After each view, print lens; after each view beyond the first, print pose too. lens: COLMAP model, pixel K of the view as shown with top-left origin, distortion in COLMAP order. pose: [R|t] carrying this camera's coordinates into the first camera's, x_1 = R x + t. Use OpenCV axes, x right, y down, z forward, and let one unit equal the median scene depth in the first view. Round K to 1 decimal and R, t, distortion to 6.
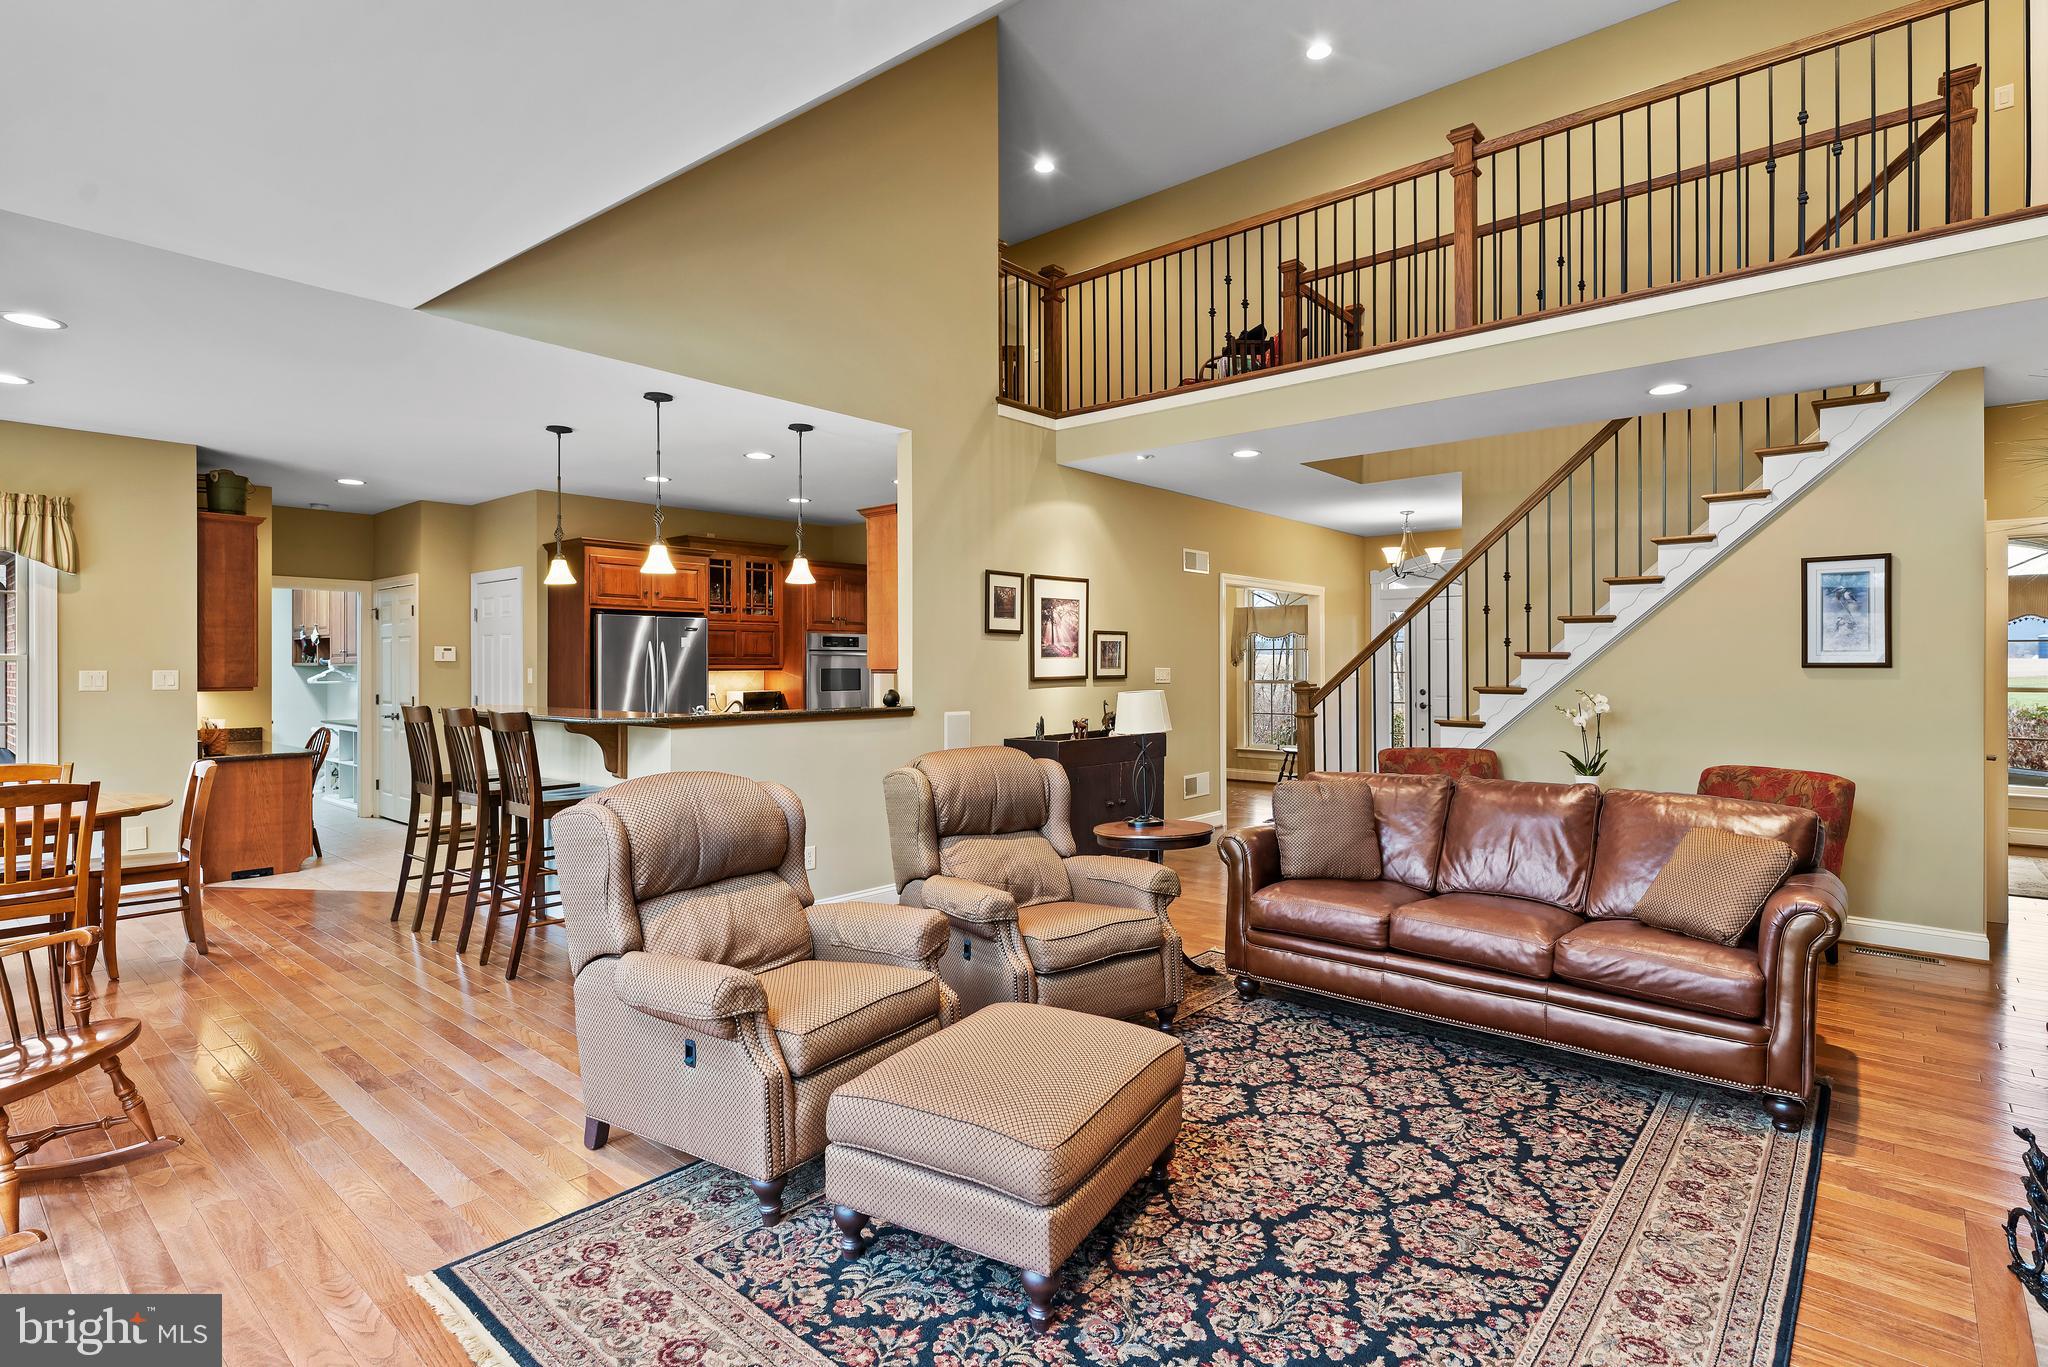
lens RADIAL K [[1011.9, 0, 1037.0], [0, 1011.9, 644.0], [0, 0, 1]] dist [-0.005119, 0.002925]
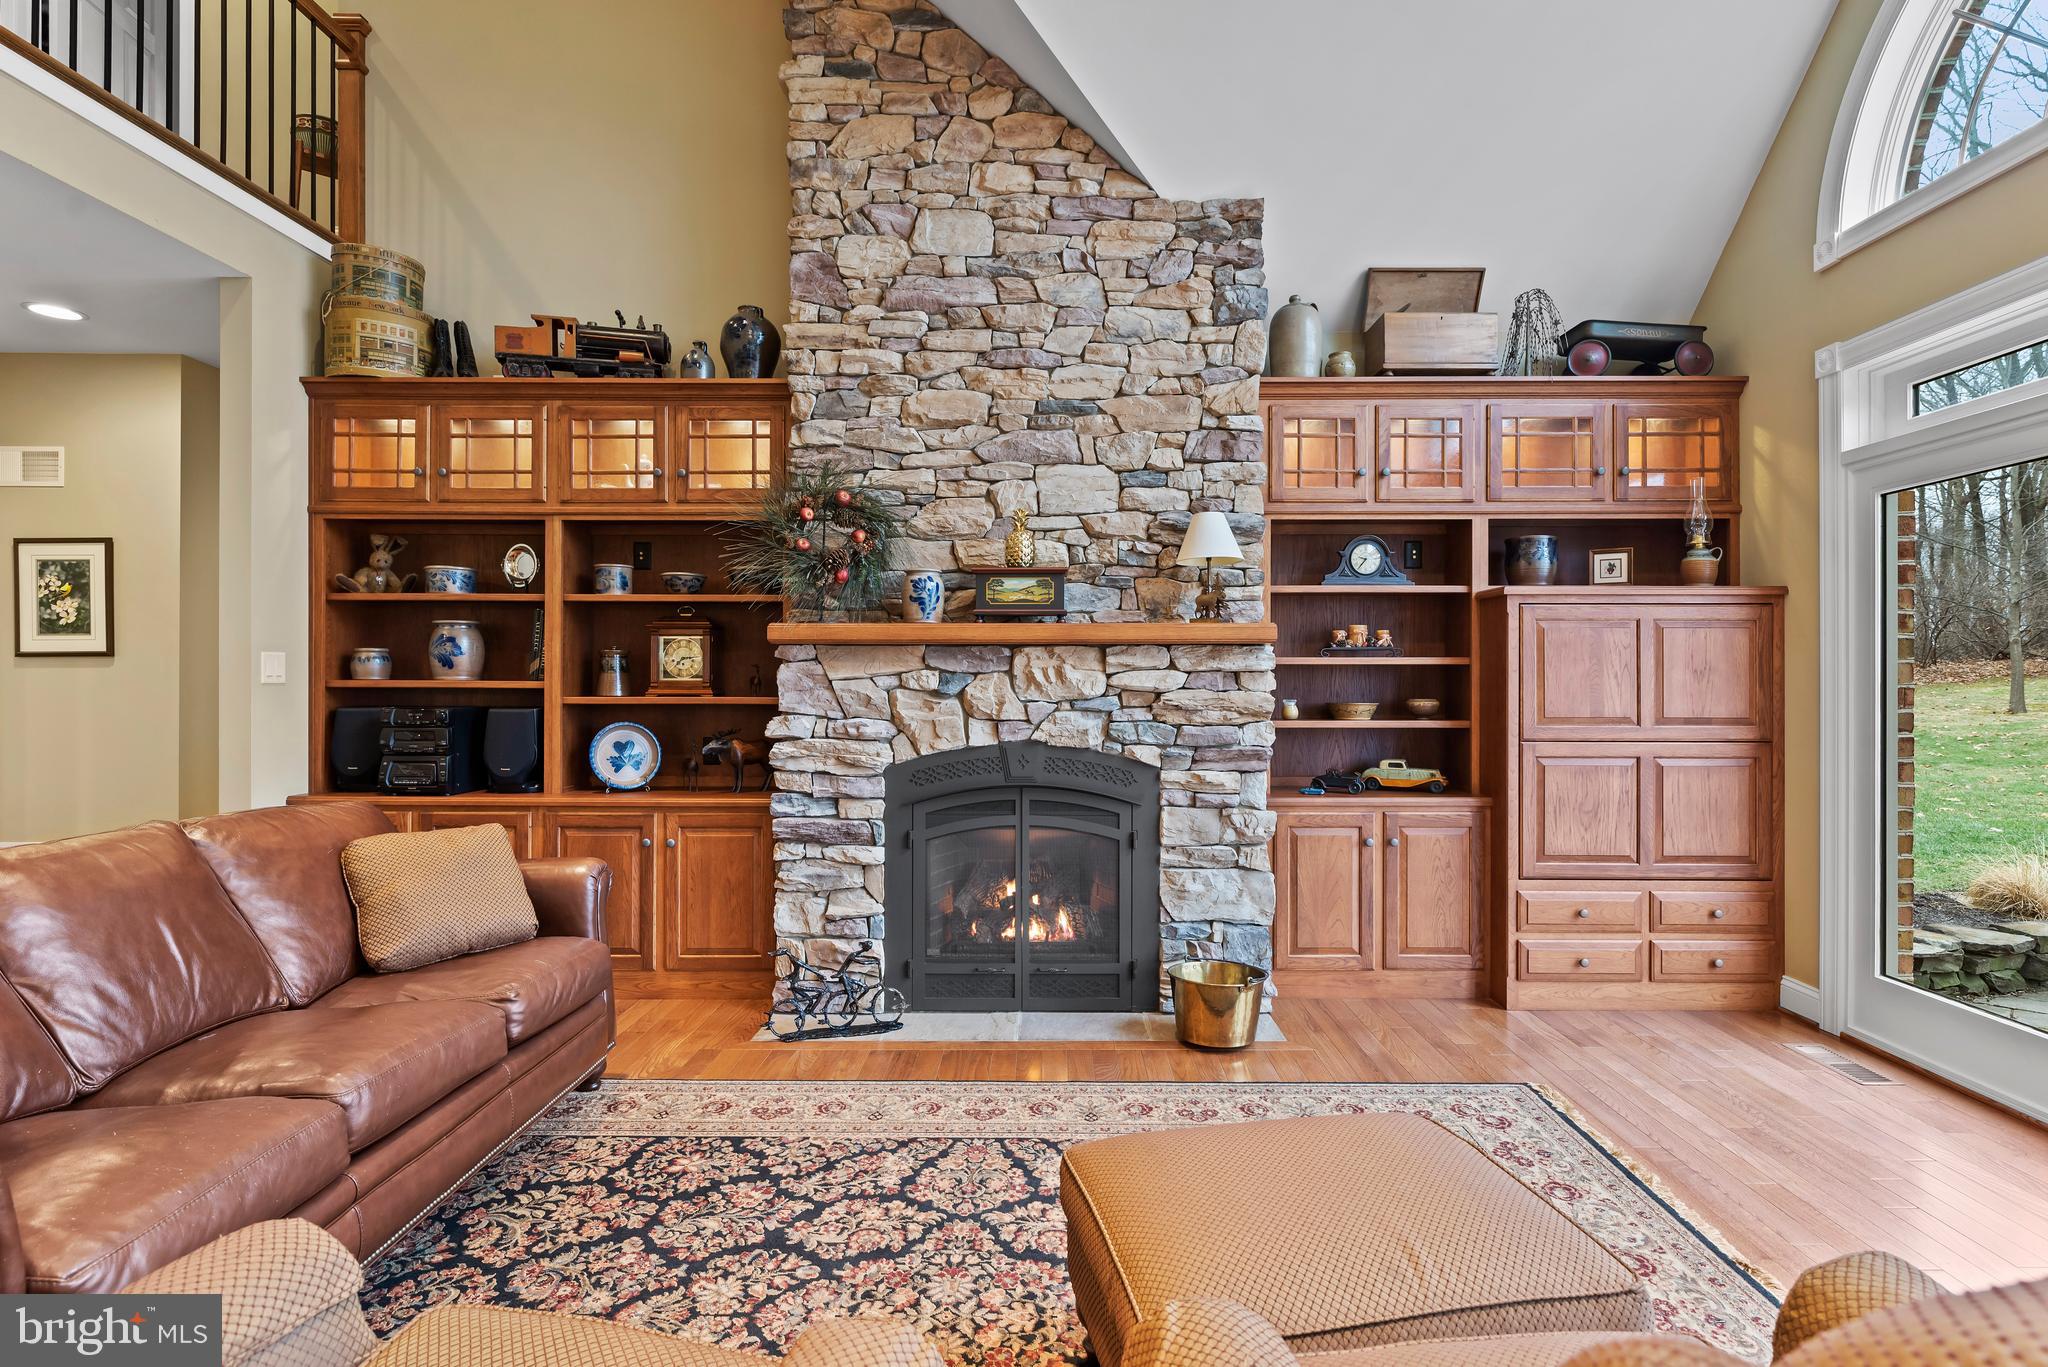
lens RADIAL K [[1011.9, 0, 1056.7], [0, 1011.9, 674.1], [0, 0, 1]] dist [-0.005119, 0.002925]
pose [[-0.653653, 0.002051, 0.756791, -0.176173], [-0.015921, 0.999738, -0.016460, 0.035541], [-0.756627, -0.022808, -0.653449, 0.677600]]
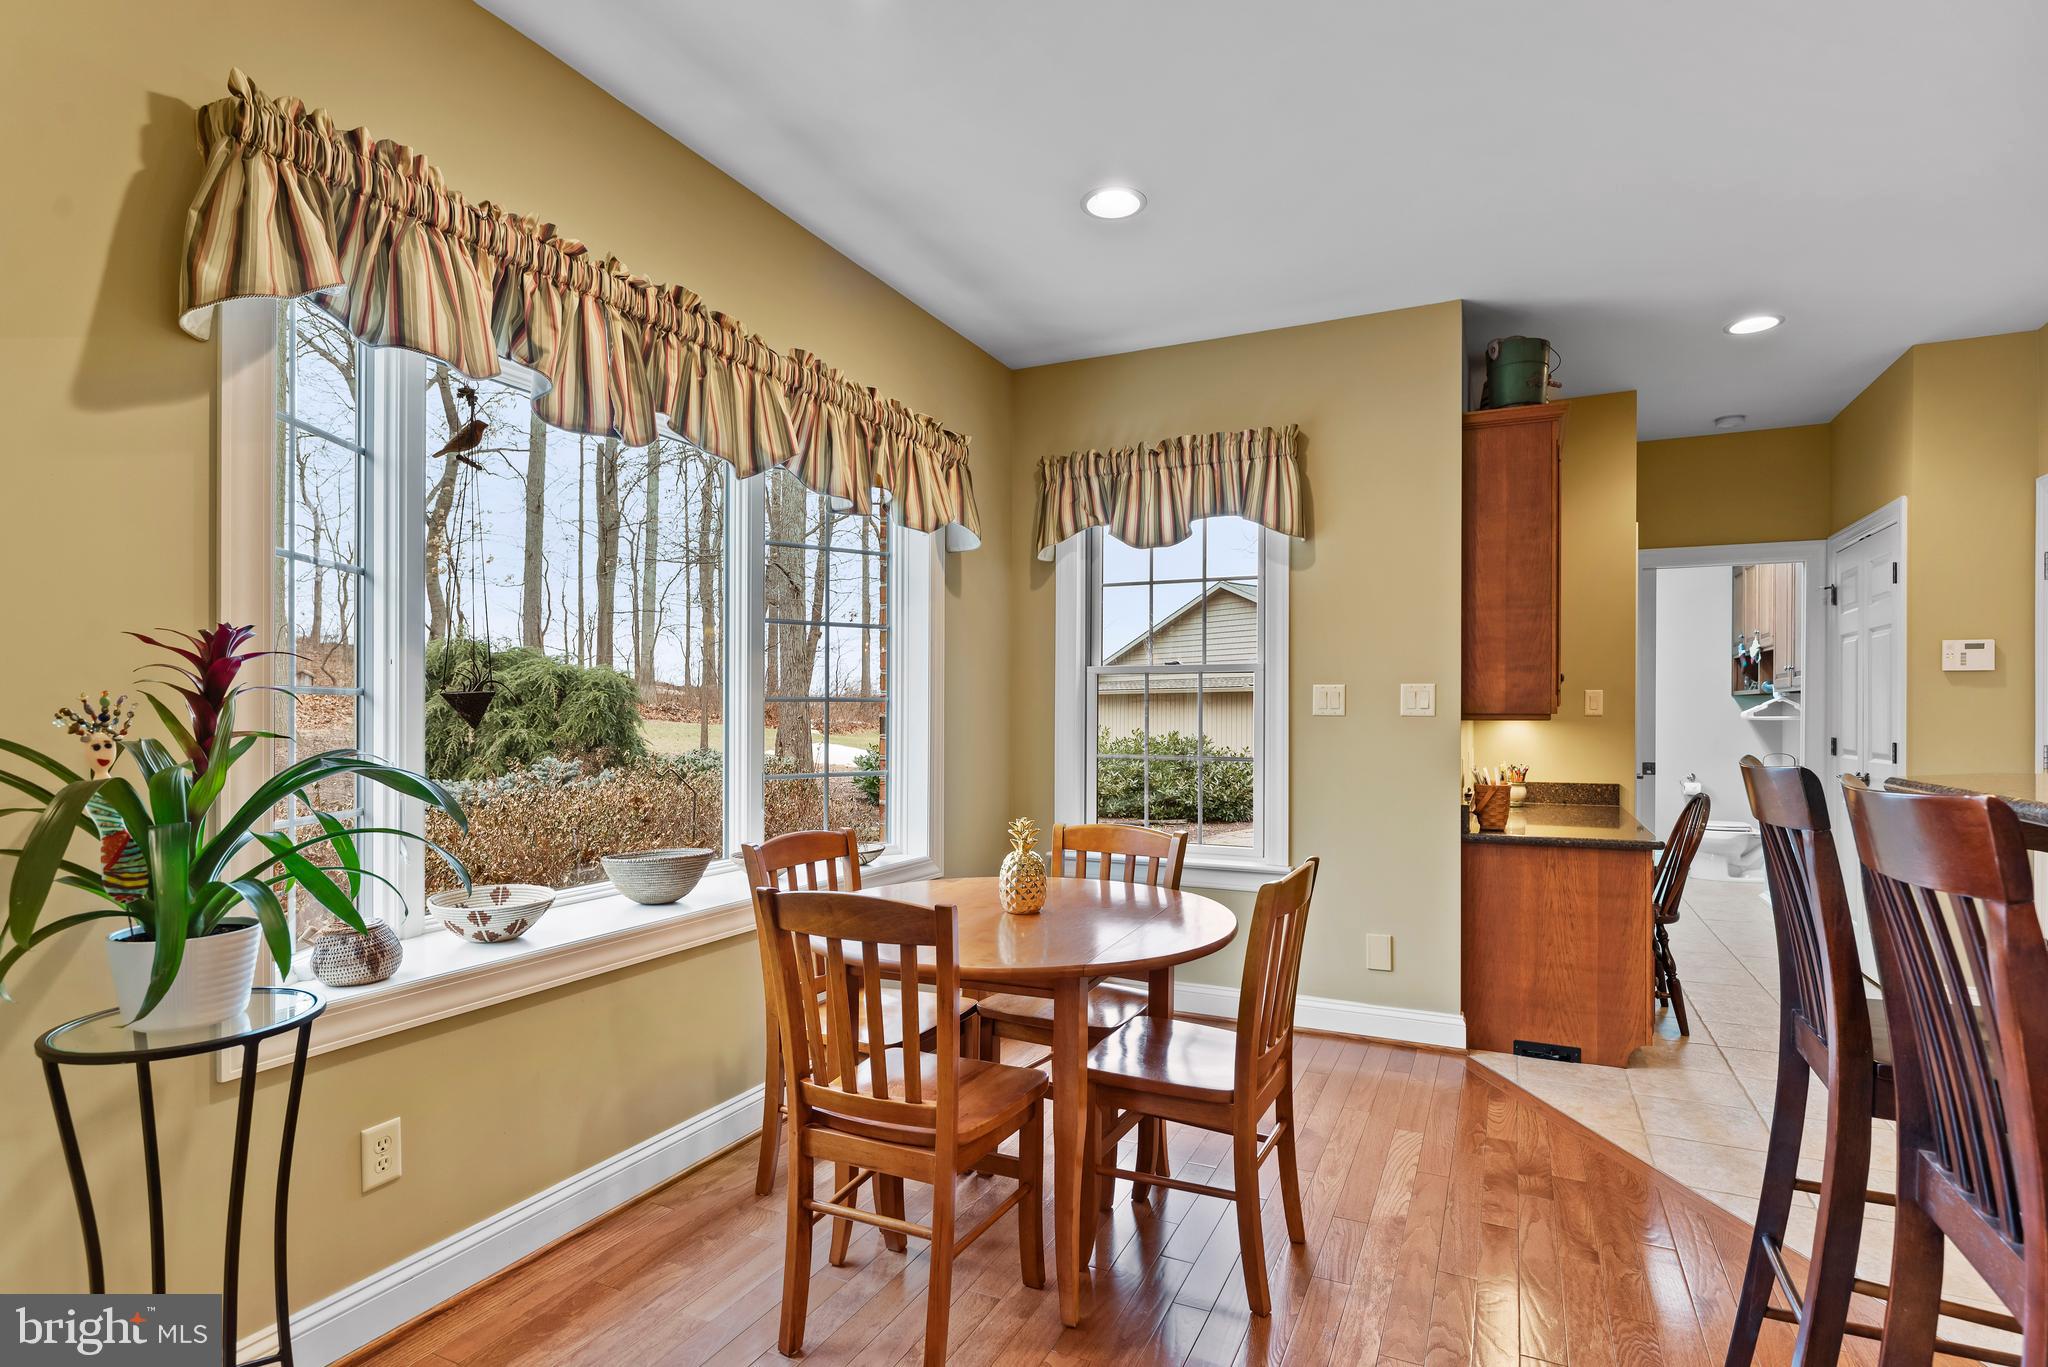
lens RADIAL K [[1011.9, 0, 1056.0], [0, 1011.9, 720.6], [0, 0, 1]] dist [-0.005119, 0.002925]
pose [[0.277991, 0.012461, -0.960503, -0.365846], [0.016897, 0.999698, 0.017860, 0.036391], [0.960435, -0.021194, 0.277697, 0.670134]]
